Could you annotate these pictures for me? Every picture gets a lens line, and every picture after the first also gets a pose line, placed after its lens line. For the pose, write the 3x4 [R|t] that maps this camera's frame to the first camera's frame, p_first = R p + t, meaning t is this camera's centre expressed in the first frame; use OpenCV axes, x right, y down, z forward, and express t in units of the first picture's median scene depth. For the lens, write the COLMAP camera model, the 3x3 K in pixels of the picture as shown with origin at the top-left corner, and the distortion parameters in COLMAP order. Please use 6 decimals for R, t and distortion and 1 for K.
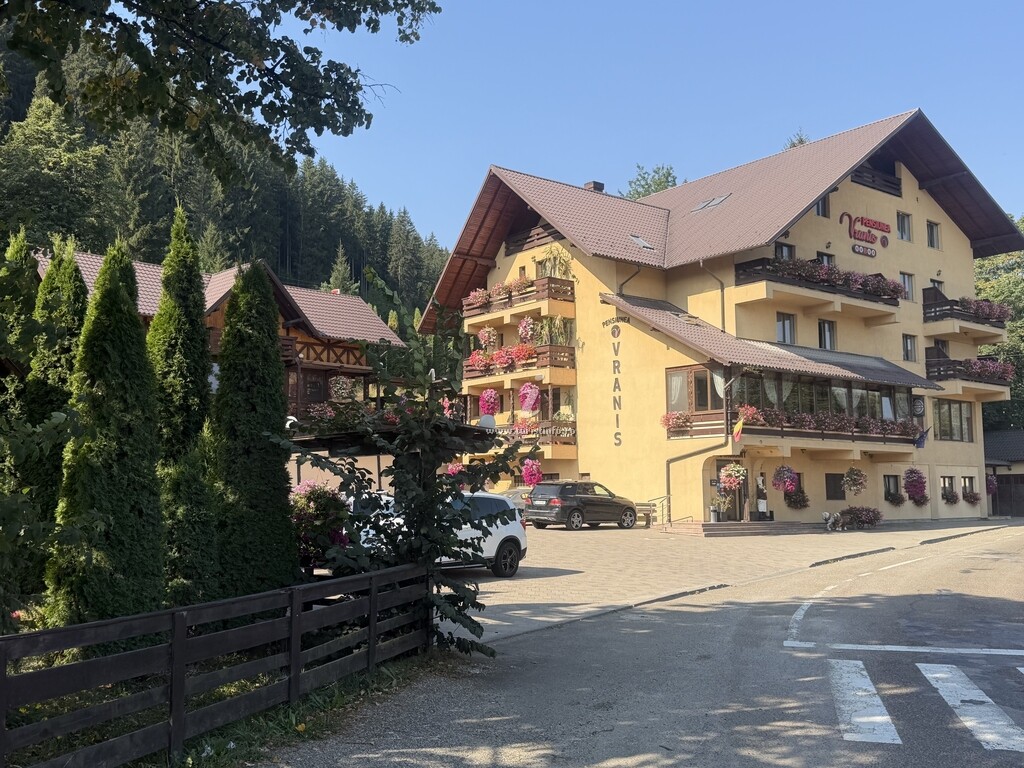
lens RADIAL K [[1021.4, 0, 508.2], [0, 1021.4, 384.5], [0, 0, 1]] dist [0.098352, 0.000000]
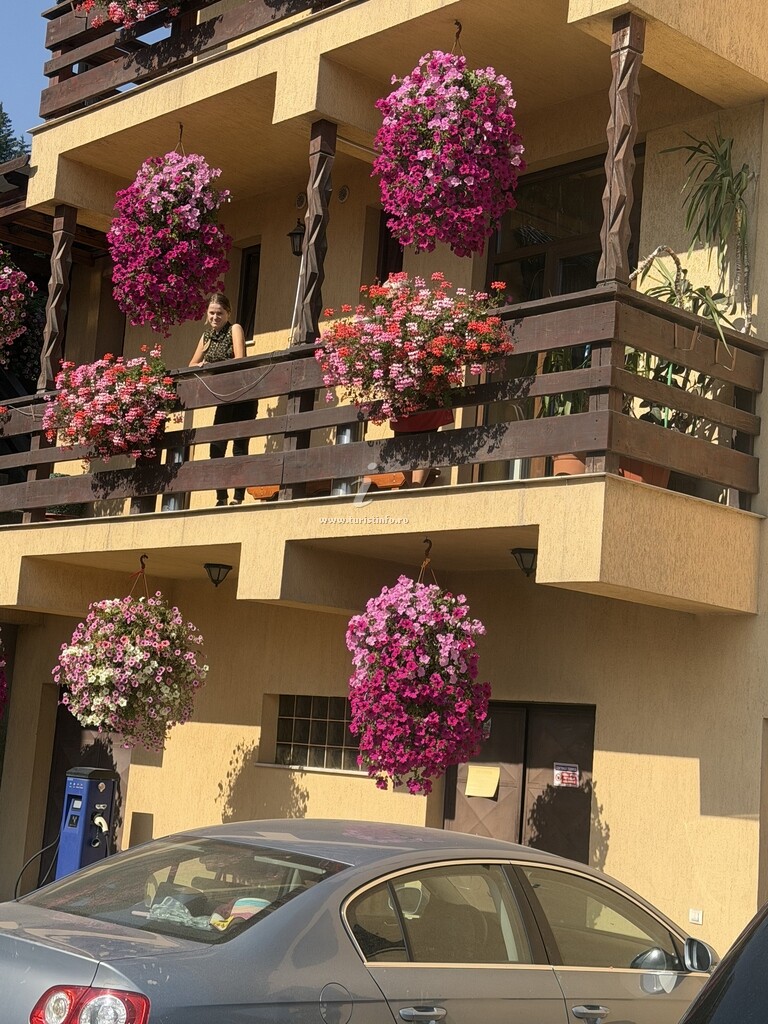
lens RADIAL K [[1636.6, 0, 383.6], [0, 1636.6, 511.6], [0, 0, 1]] dist [0.010521, 0.000000]
pose [[0.993757, 0.086133, 0.070913, 0.000518], [-0.084244, 0.996017, -0.029222, 0.067777], [-0.073148, 0.023066, 0.997054, 0.753819]]
